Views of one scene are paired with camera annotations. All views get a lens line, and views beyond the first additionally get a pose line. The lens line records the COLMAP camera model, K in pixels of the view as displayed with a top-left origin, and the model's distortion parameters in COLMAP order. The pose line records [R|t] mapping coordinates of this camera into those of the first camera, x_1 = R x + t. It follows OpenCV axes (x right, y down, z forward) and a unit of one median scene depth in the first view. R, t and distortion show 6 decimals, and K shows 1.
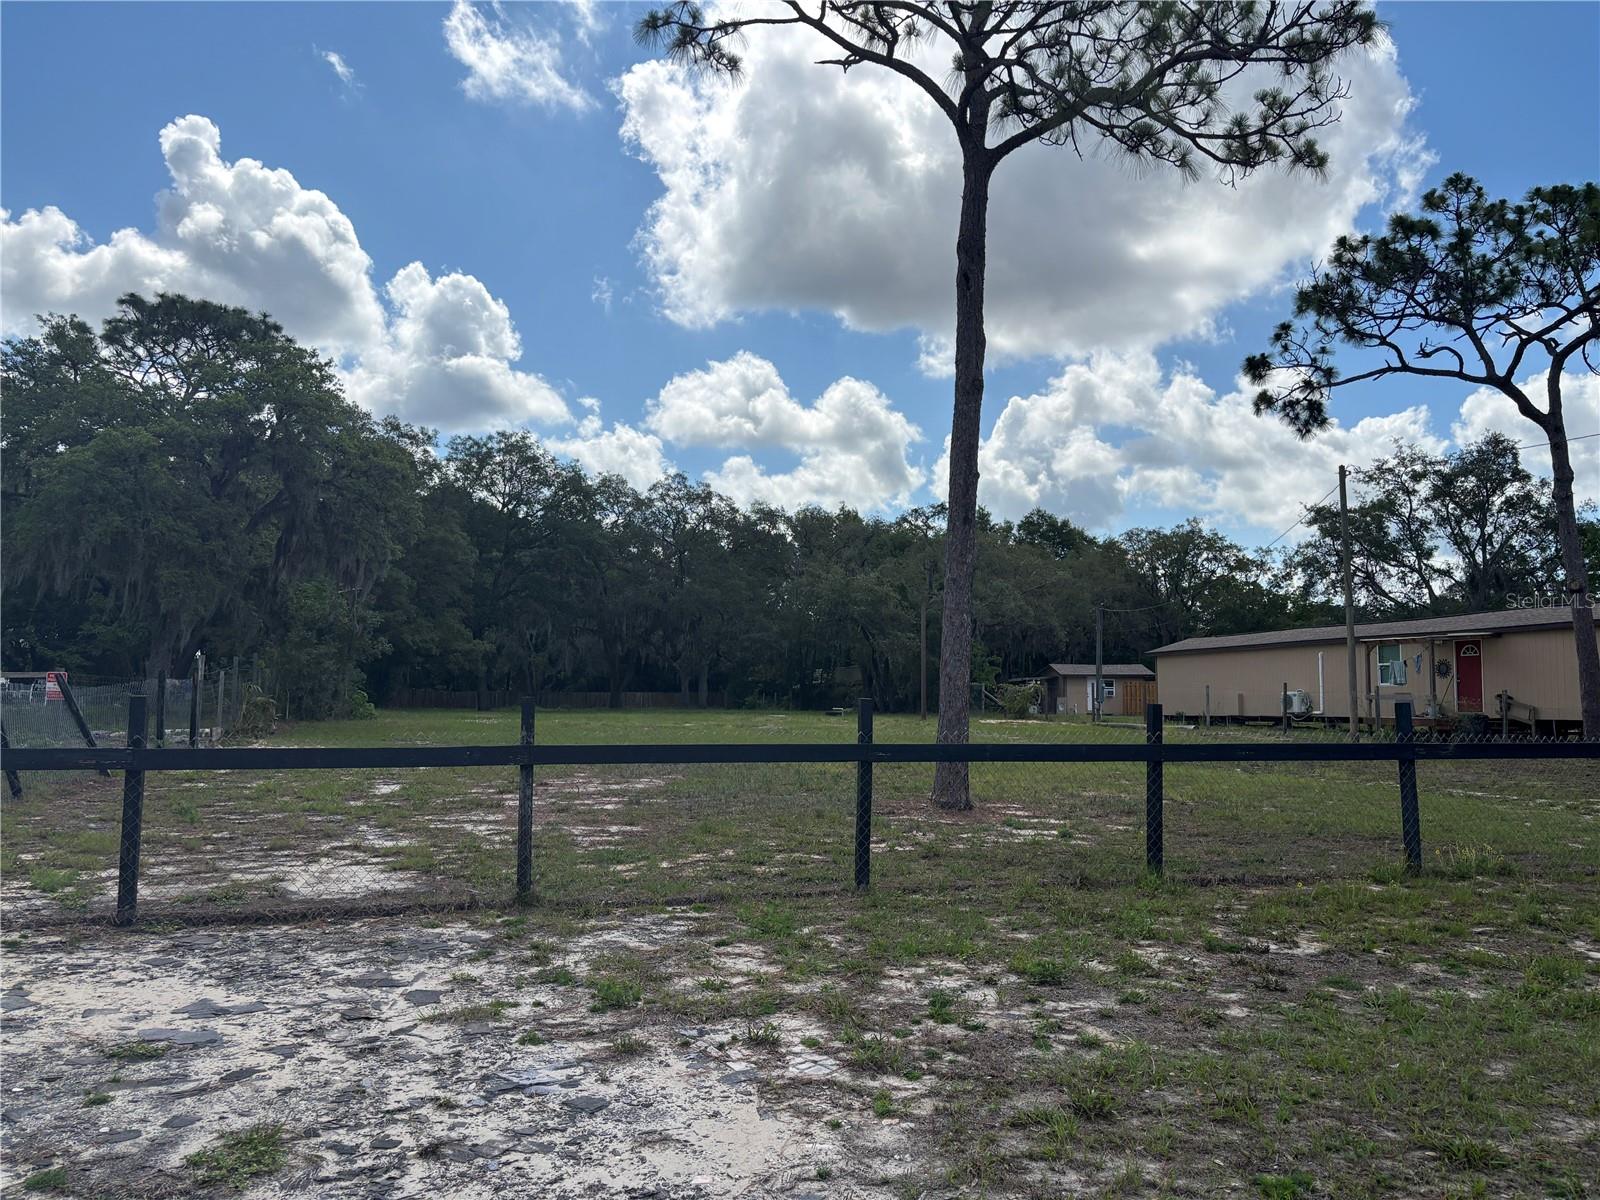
lens RADIAL K [[1216.0, 0, 797.9], [0, 1216.0, 578.9], [0, 0, 1]] dist [0.069006, -0.005743]
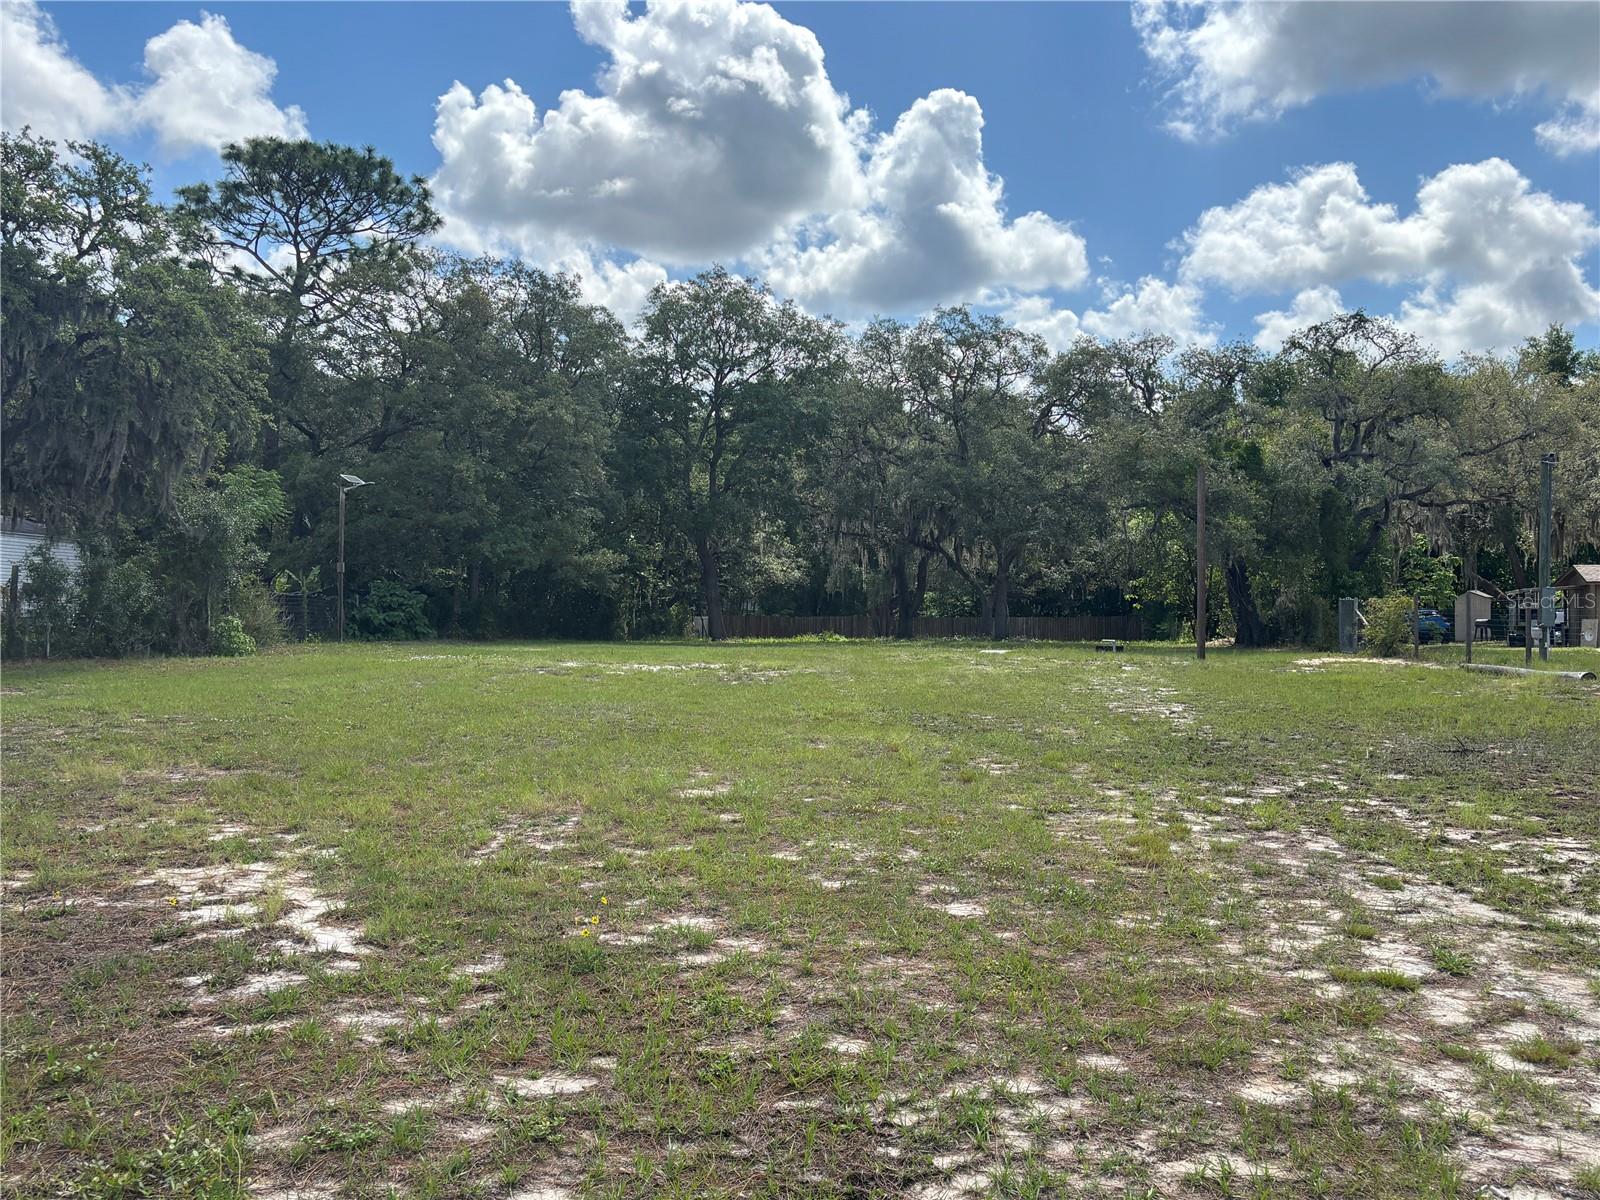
lens RADIAL K [[1442.1, 0, 762.9], [0, 1442.1, 645.8], [0, 0, 1]] dist [-0.003192, 0.010555]
pose [[0.903005, 0.000757, -0.429629, 0.159130], [0.046858, 0.993859, 0.100238, 0.019199], [0.427067, -0.110648, 0.897425, 0.186813]]
